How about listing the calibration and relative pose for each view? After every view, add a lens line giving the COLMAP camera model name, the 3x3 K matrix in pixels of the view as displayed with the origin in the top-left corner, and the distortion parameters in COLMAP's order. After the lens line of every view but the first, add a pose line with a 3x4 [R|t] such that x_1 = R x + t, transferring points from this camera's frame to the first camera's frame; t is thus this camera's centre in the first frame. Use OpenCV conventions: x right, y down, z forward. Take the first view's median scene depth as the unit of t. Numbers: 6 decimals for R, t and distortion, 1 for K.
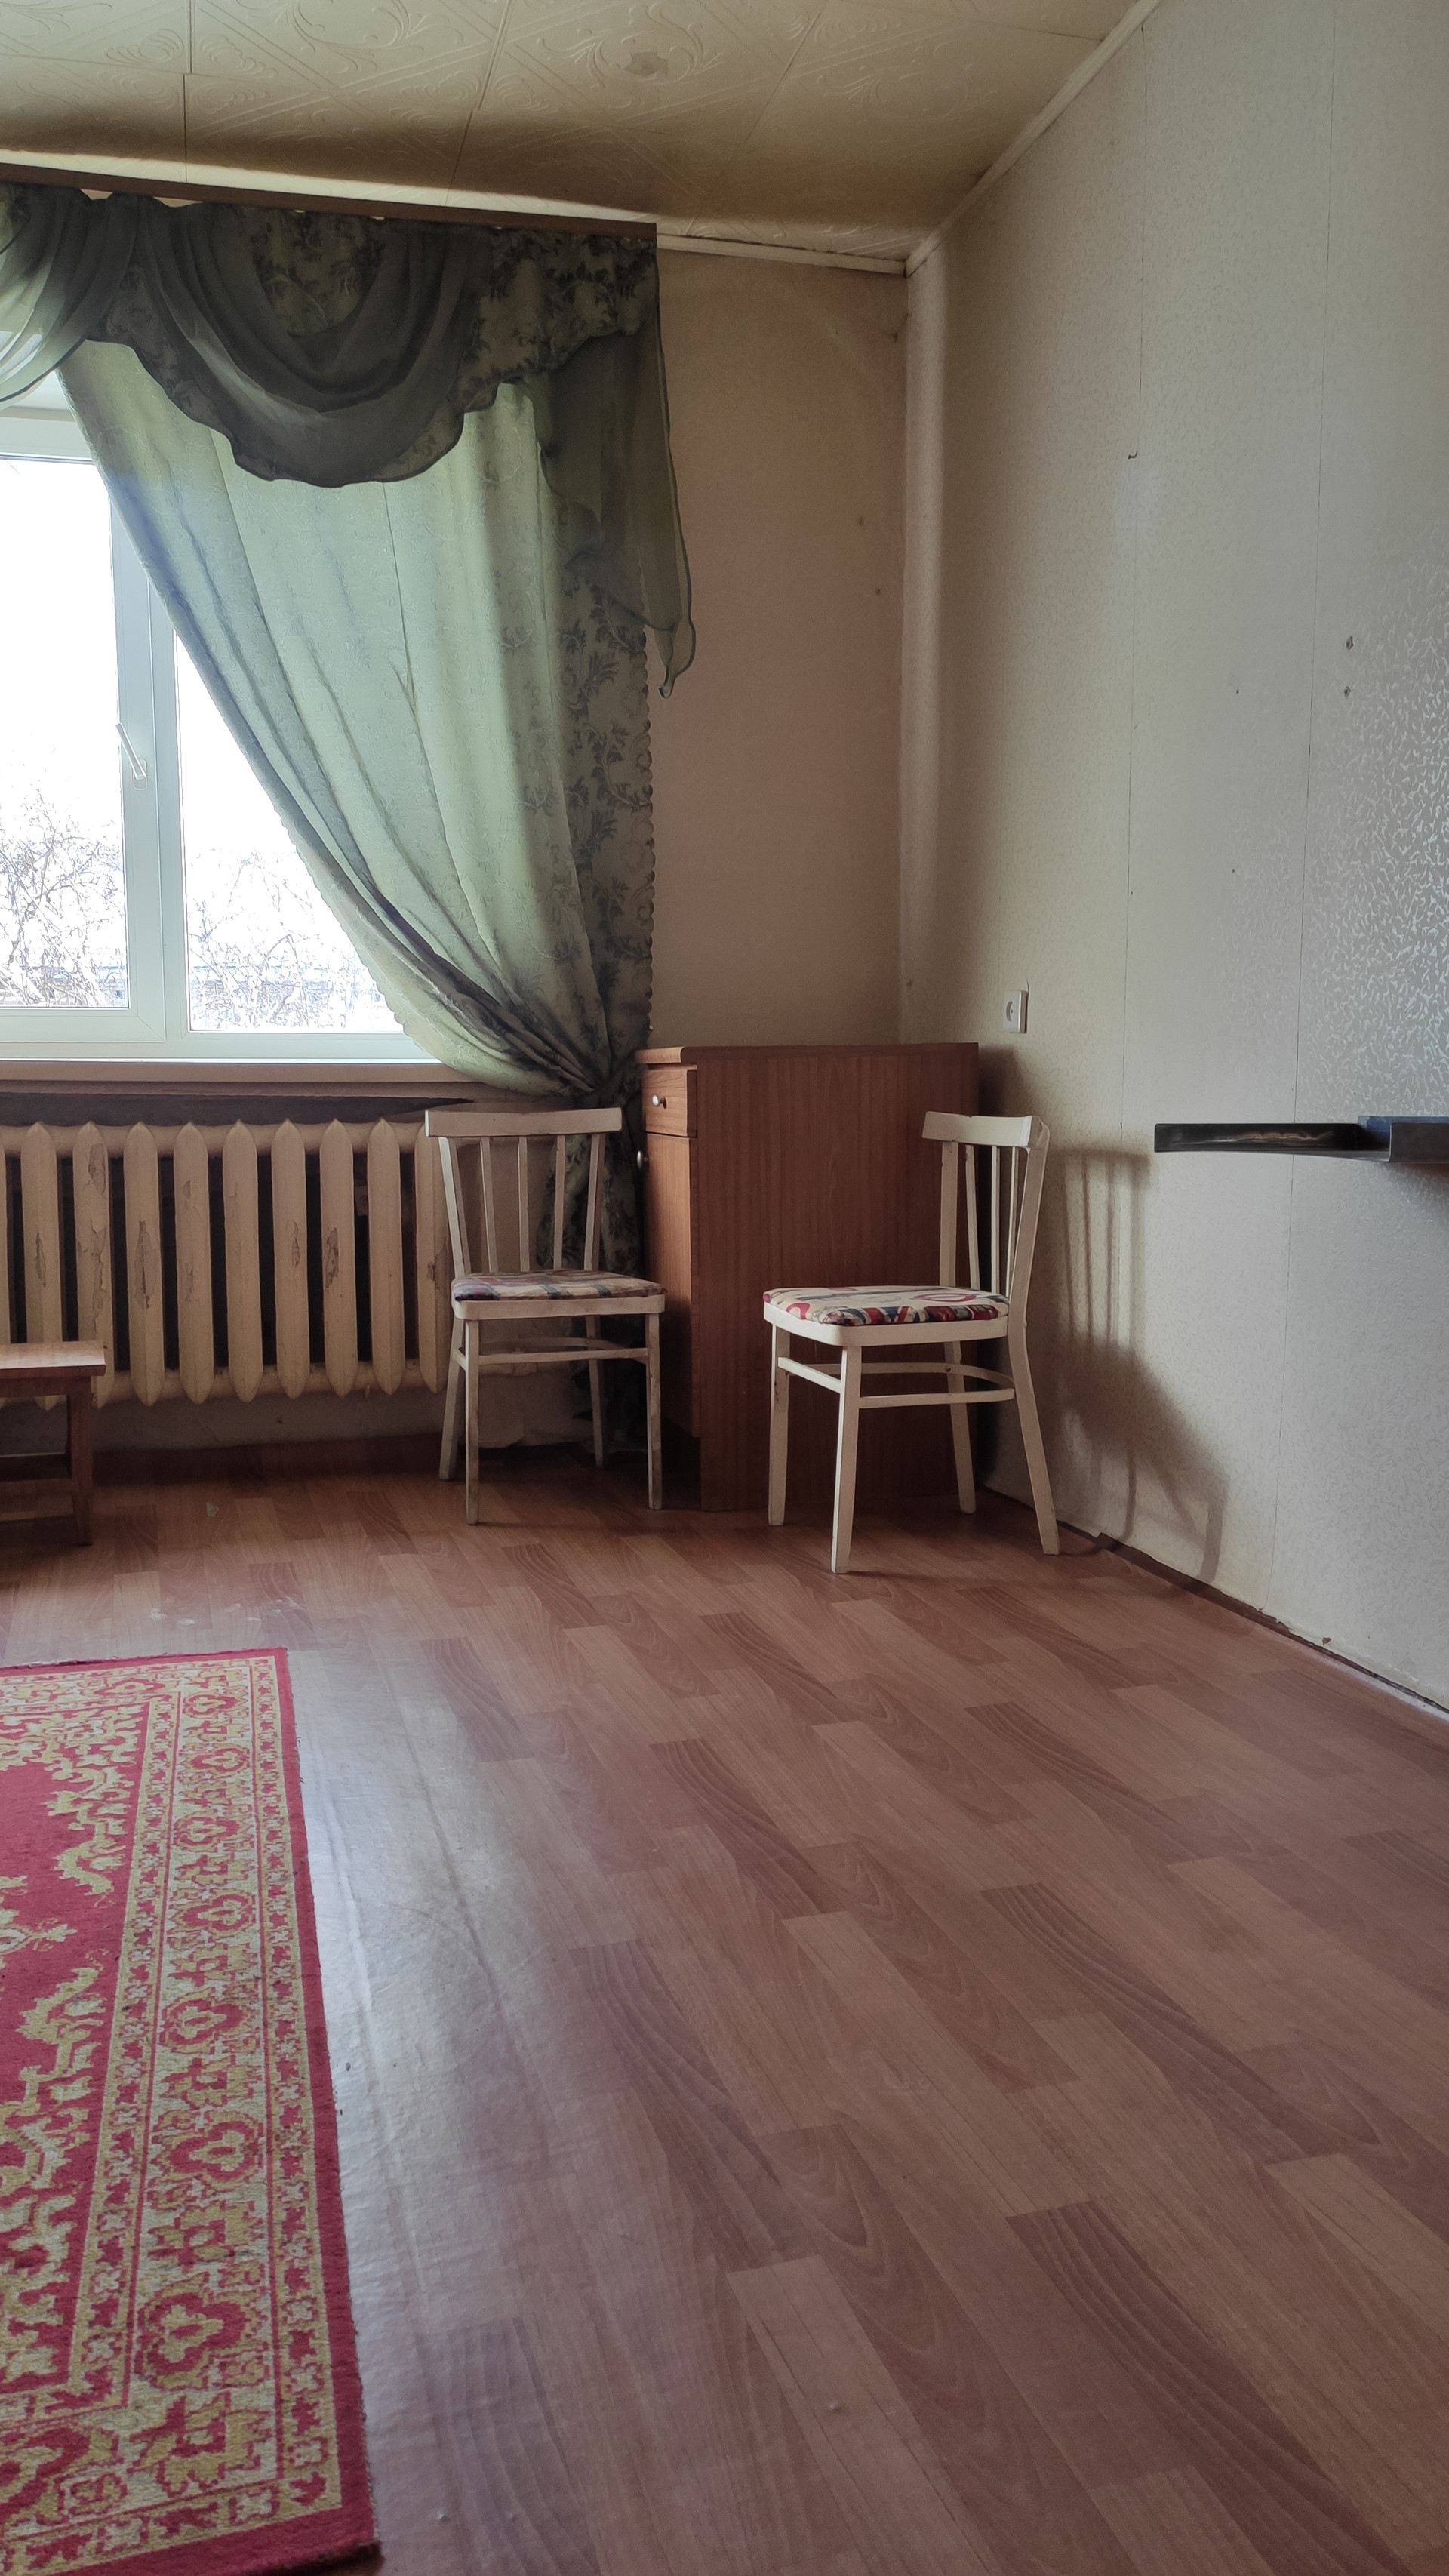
lens RADIAL K [[1926.0, 0, 717.8], [0, 1926.0, 1288.4], [0, 0, 1]] dist [0.027489, -0.040744]
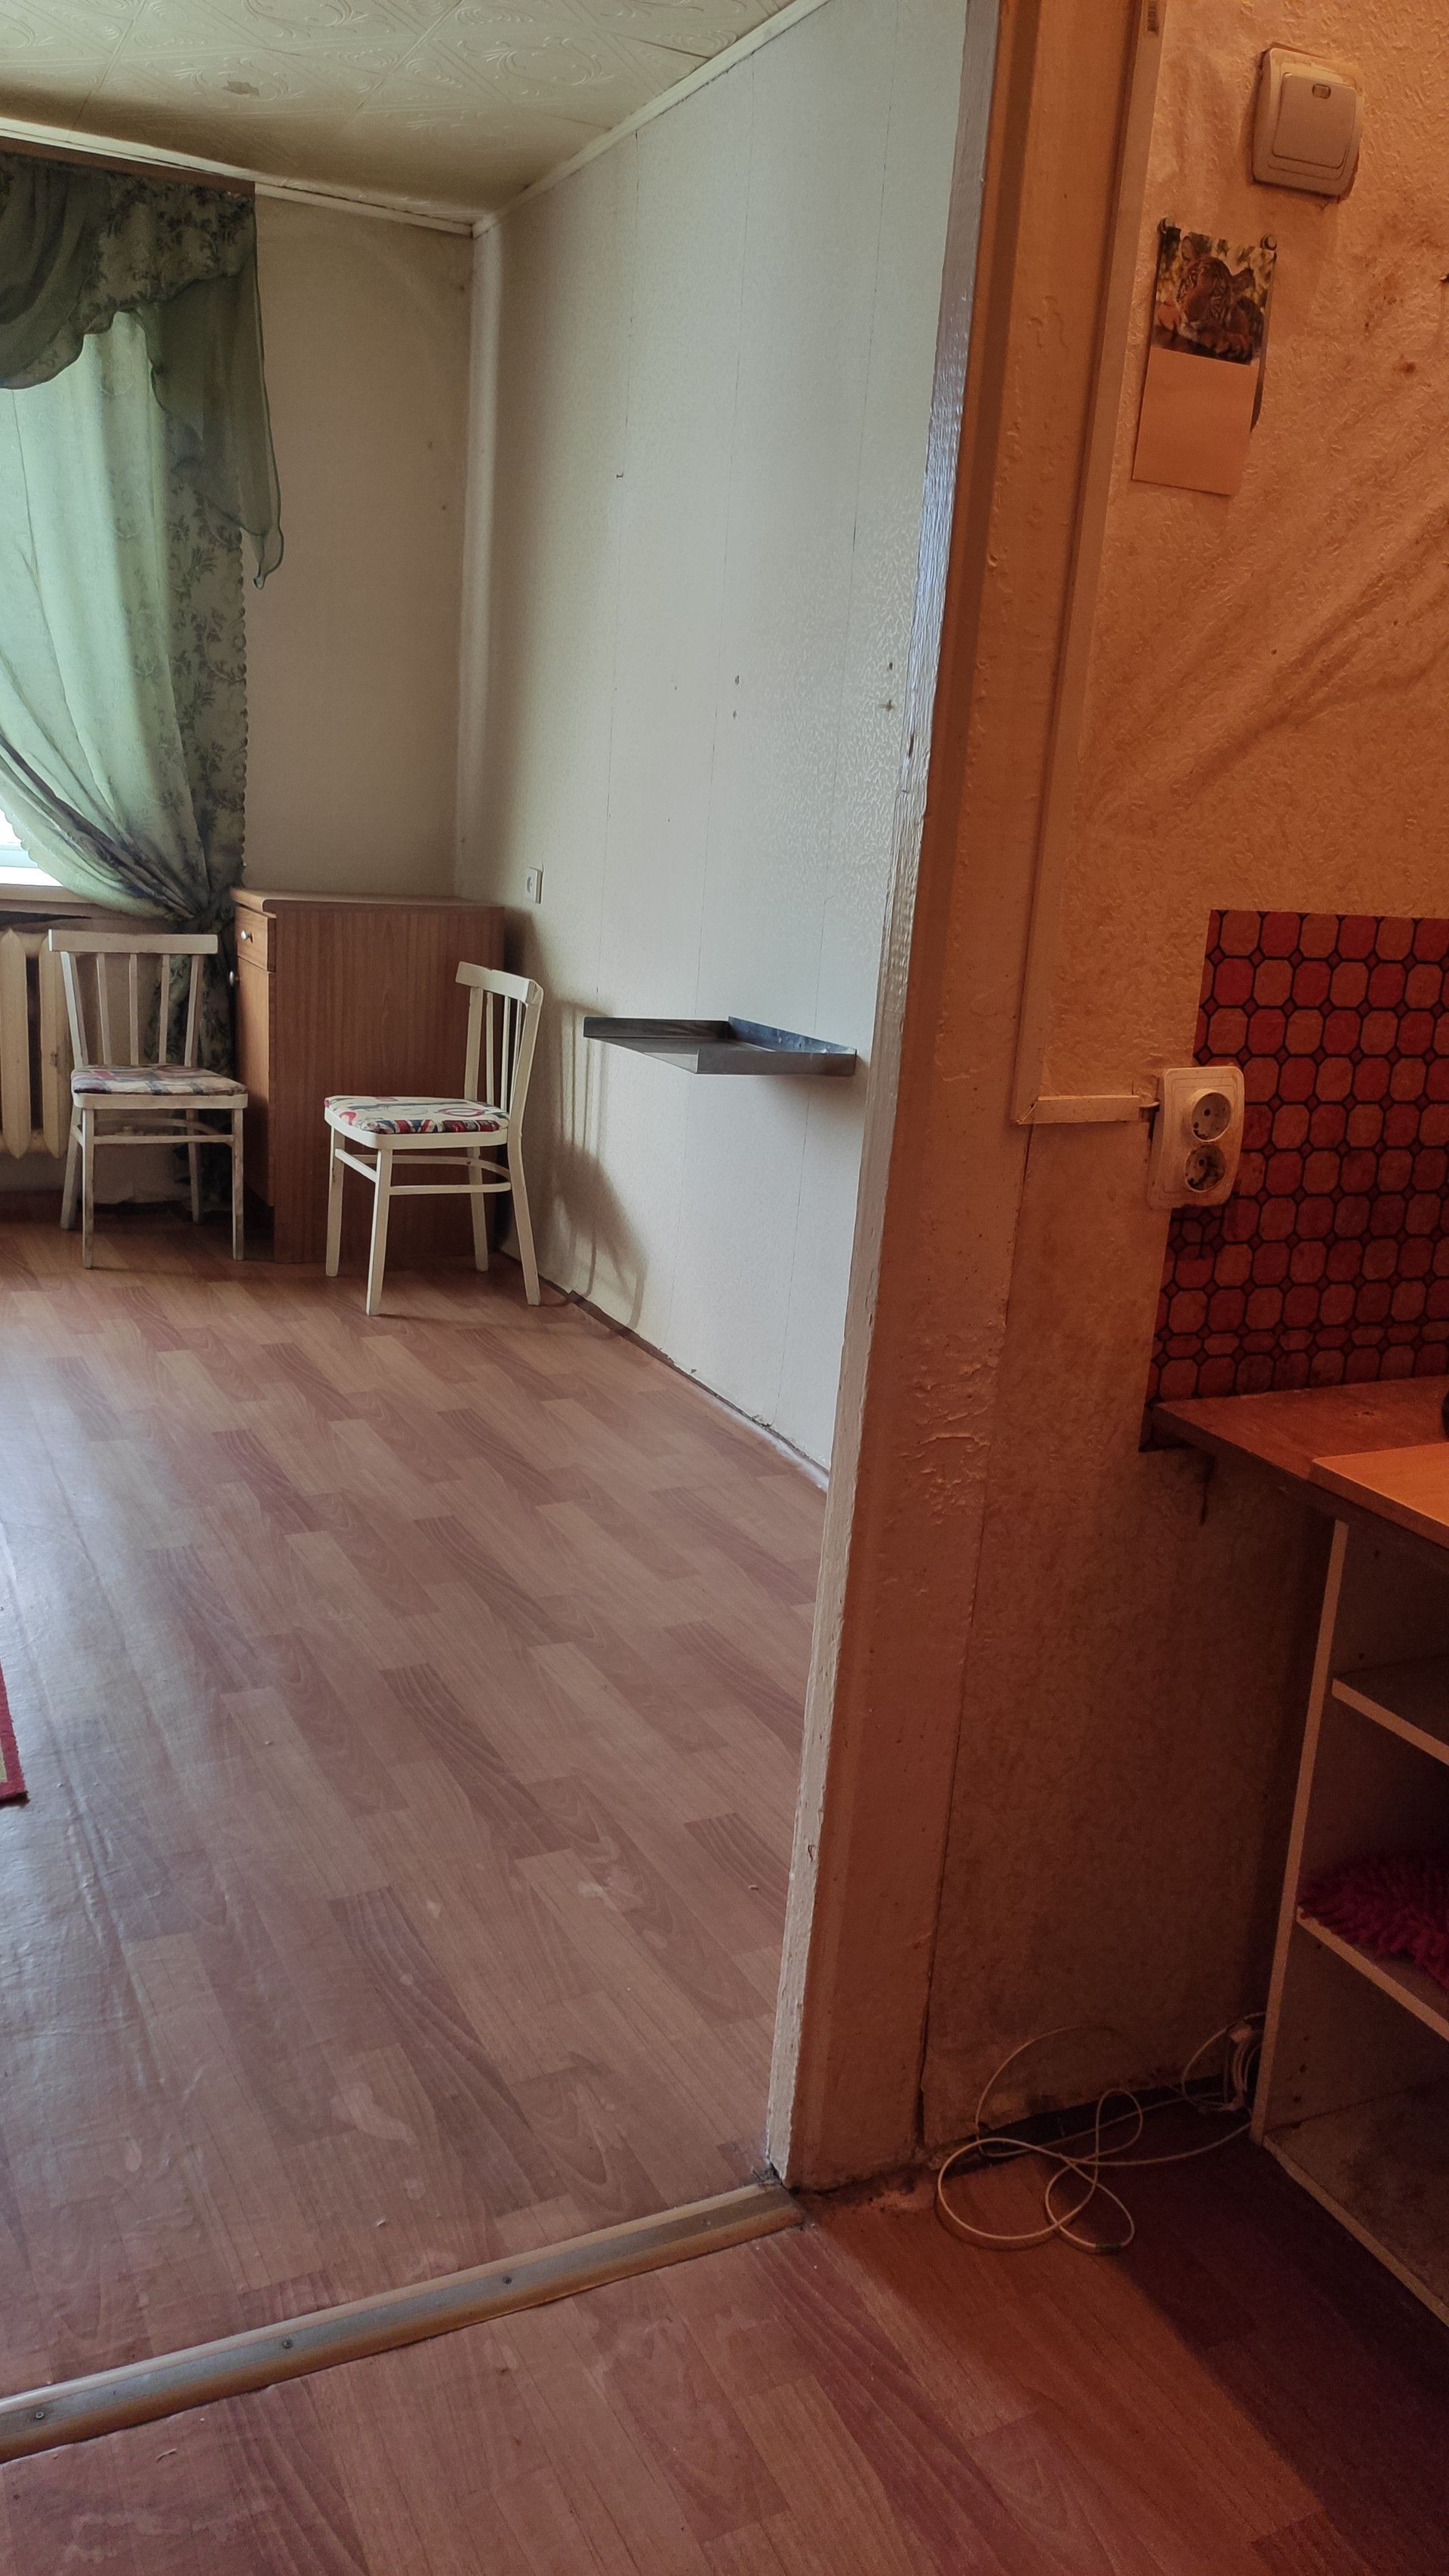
lens RADIAL K [[1926.0, 0, 738.9], [0, 1926.0, 1330.4], [0, 0, 1]] dist [0.027489, -0.040744]
pose [[0.980563, 0.025085, 0.194592, 0.056968], [-0.056208, 0.986138, 0.156117, -0.073468], [-0.187978, -0.164020, 0.968381, -0.390210]]
